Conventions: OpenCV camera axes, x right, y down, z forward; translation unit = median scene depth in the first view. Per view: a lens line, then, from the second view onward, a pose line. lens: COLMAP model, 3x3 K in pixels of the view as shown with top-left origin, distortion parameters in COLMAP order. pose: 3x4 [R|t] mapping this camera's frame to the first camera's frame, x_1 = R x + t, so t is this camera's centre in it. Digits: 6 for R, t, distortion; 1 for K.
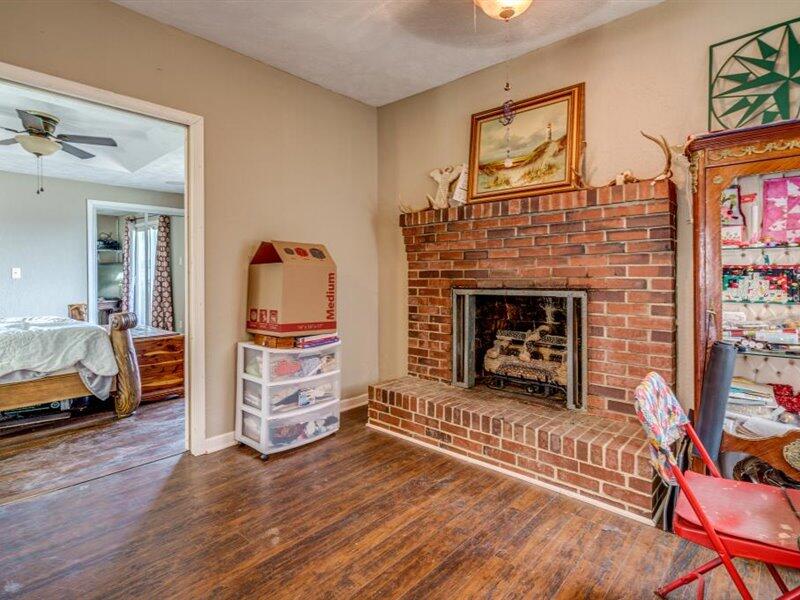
lens RADIAL K [[421.9, 0, 408.0], [0, 421.9, 270.3], [0, 0, 1]] dist [-0.001508, 0.002841]
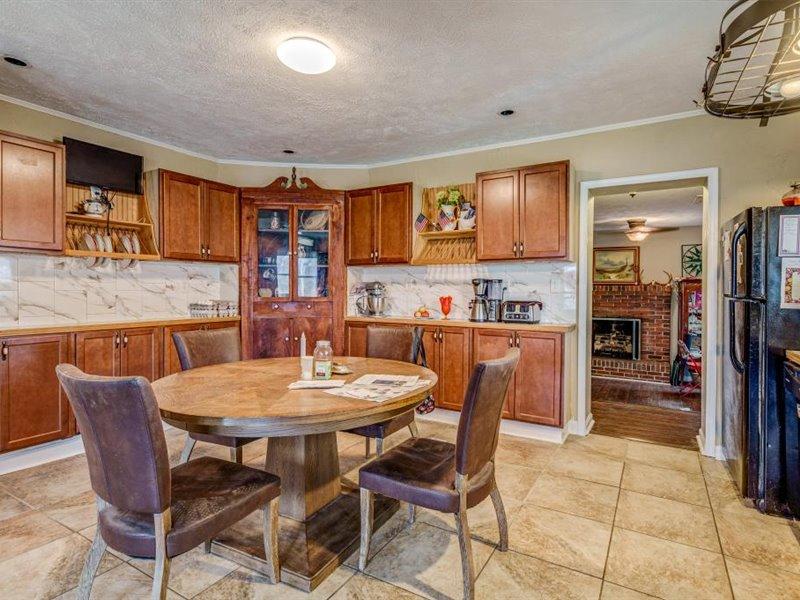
lens RADIAL K [[421.9, 0, 423.8], [0, 421.9, 291.8], [0, 0, 1]] dist [-0.001508, 0.002841]
pose [[0.975270, 0.017809, 0.220298, -1.687677], [-0.018368, 0.999831, 0.000490, -0.113850], [-0.220252, -0.004525, 0.975433, -1.517441]]
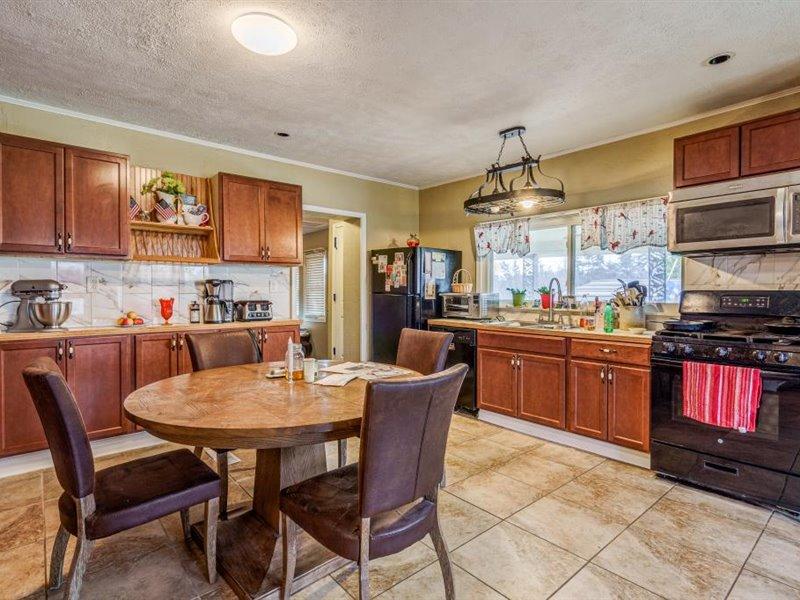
lens RADIAL K [[421.9, 0, 405.7], [0, 421.9, 302.6], [0, 0, 1]] dist [-0.001508, 0.002841]
pose [[0.120138, -0.020730, 0.992541, -2.544045], [-0.004951, 0.999757, 0.021480, -0.117282], [-0.992745, -0.007494, 0.120006, -0.934236]]
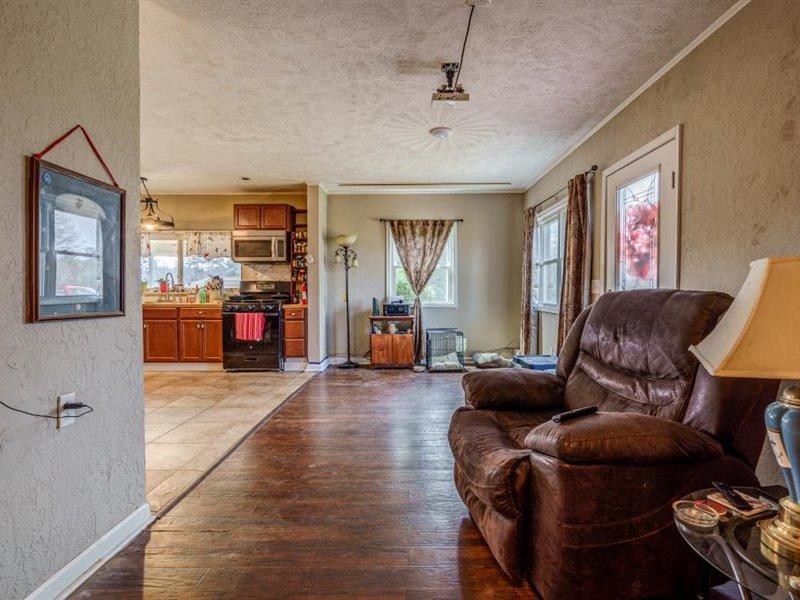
lens RADIAL K [[421.9, 0, 415.7], [0, 421.9, 302.0], [0, 0, 1]] dist [-0.001508, 0.002841]
pose [[-0.676703, -0.012803, 0.736145, -3.718708], [-0.000944, 0.999863, 0.016521, -0.048480], [-0.736255, 0.010484, -0.676623, -0.684591]]
